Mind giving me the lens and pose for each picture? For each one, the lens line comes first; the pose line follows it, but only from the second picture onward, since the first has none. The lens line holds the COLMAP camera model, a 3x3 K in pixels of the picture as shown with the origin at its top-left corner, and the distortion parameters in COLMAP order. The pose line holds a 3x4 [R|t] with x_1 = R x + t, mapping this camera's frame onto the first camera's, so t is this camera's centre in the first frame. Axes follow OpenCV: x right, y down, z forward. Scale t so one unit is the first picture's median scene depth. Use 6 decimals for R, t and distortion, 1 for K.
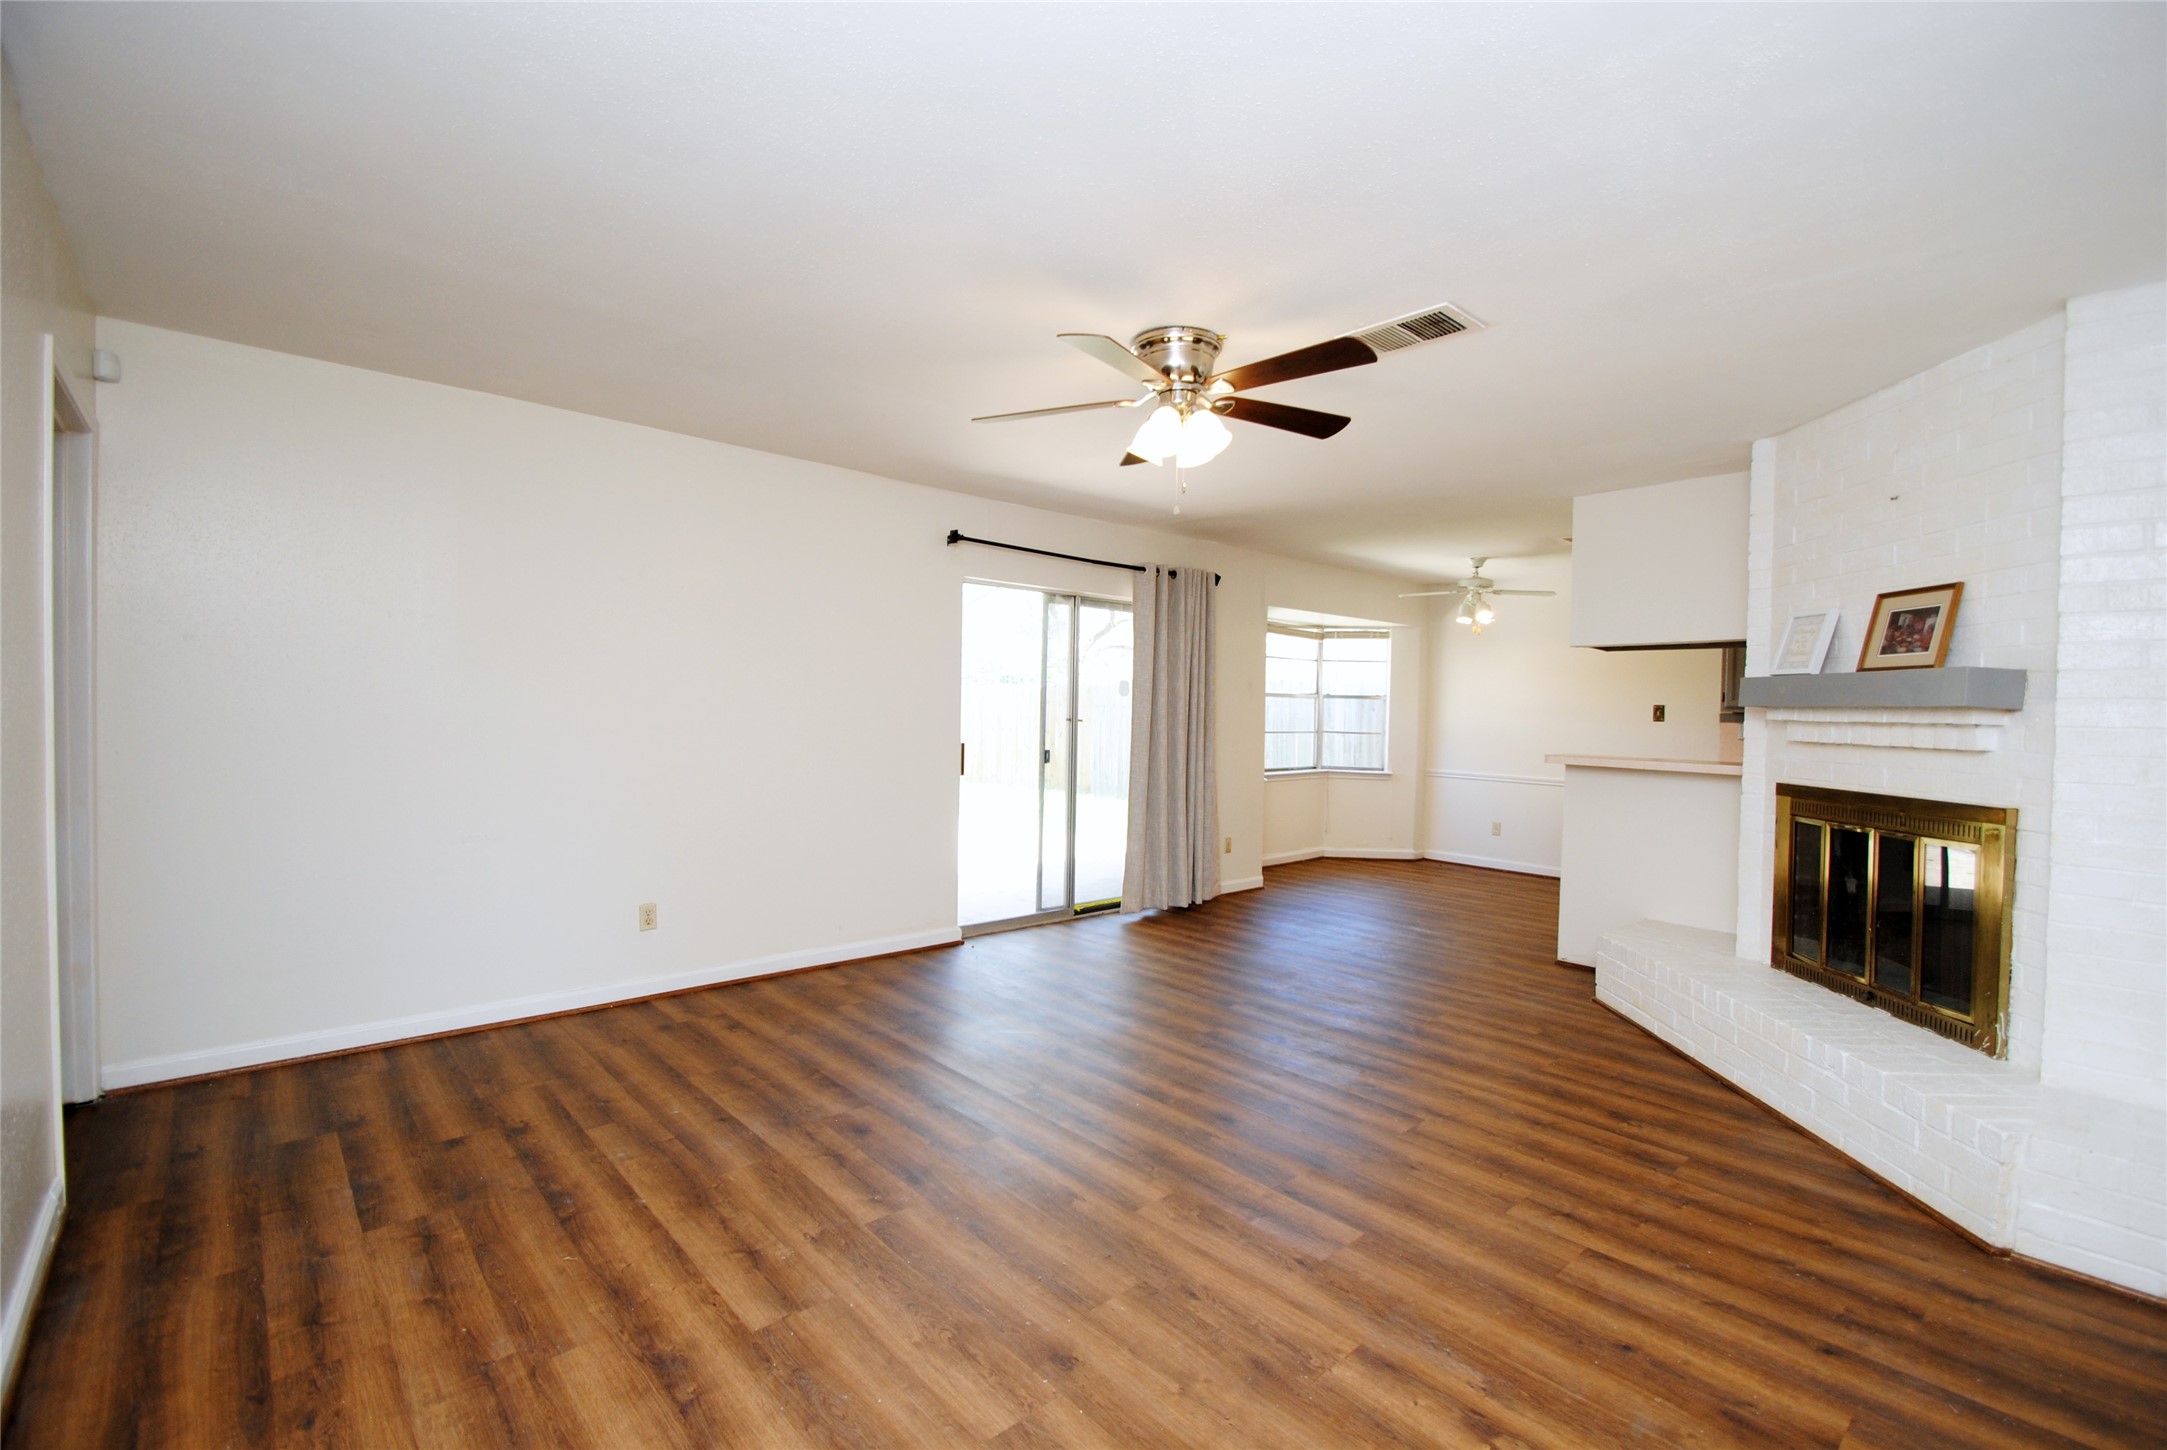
lens RADIAL K [[922.1, 0, 1083.5], [0, 922.1, 725.0], [0, 0, 1]] dist [0.012730, -0.018812]
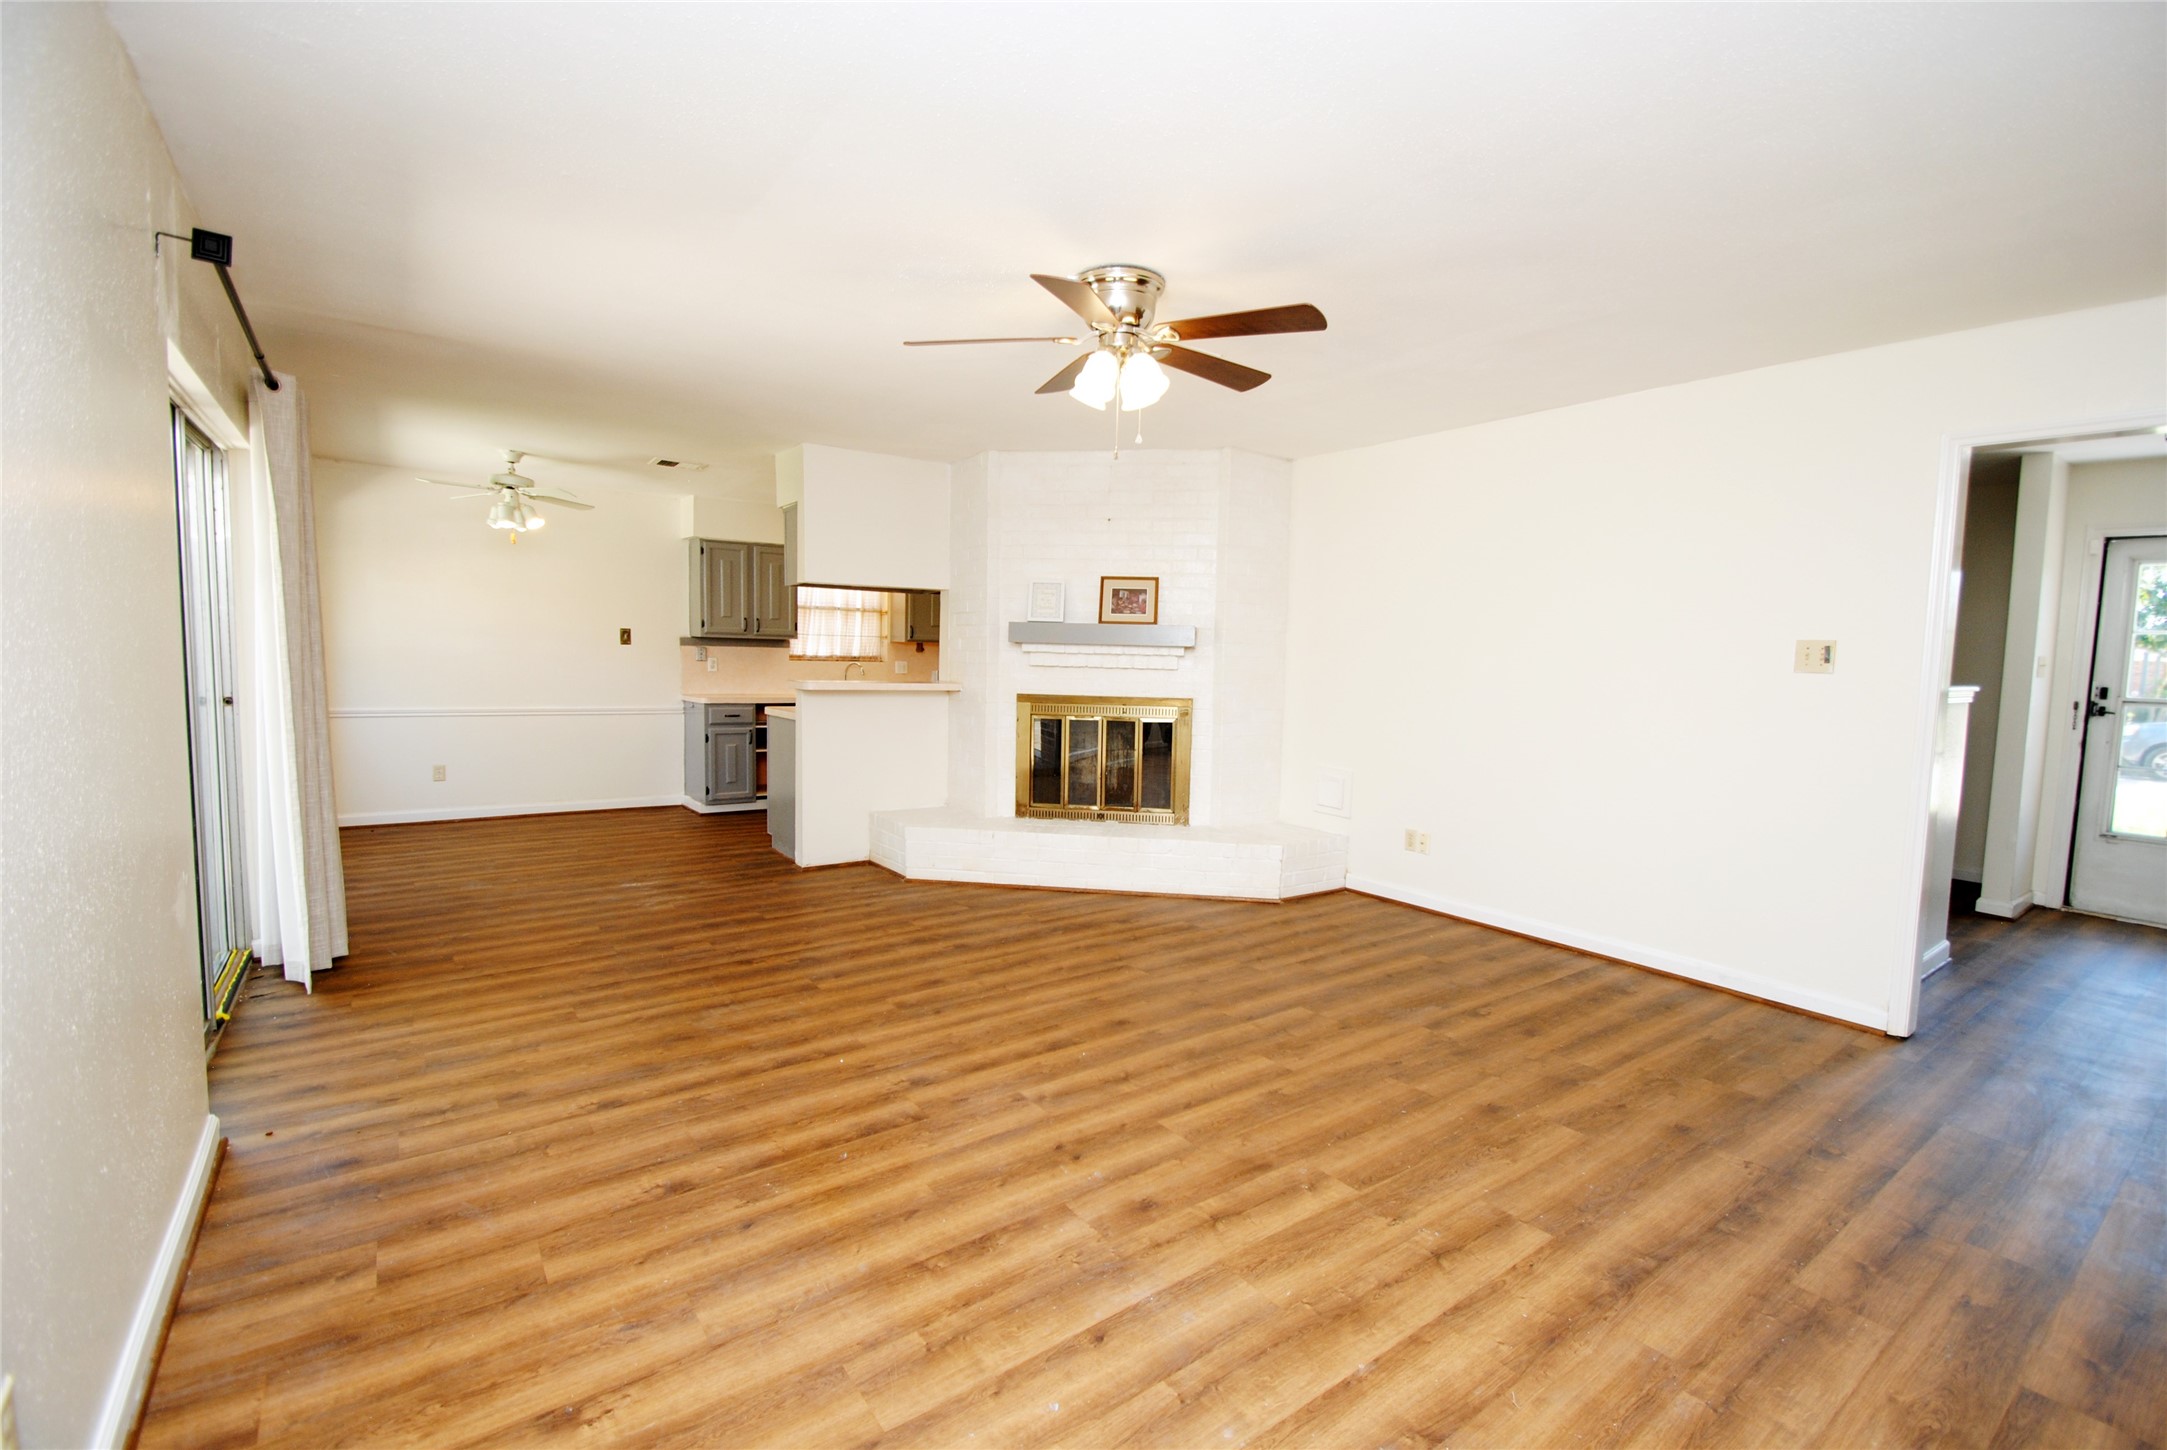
lens RADIAL K [[953.2, 0, 1080.8], [0, 953.2, 730.2], [0, 0, 1]] dist [0.021195, -0.020999]
pose [[0.116848, -0.098790, 0.988224, -0.993596], [-0.002599, 0.995007, 0.099775, -0.042452], [-0.993146, -0.014227, 0.116007, 0.950365]]
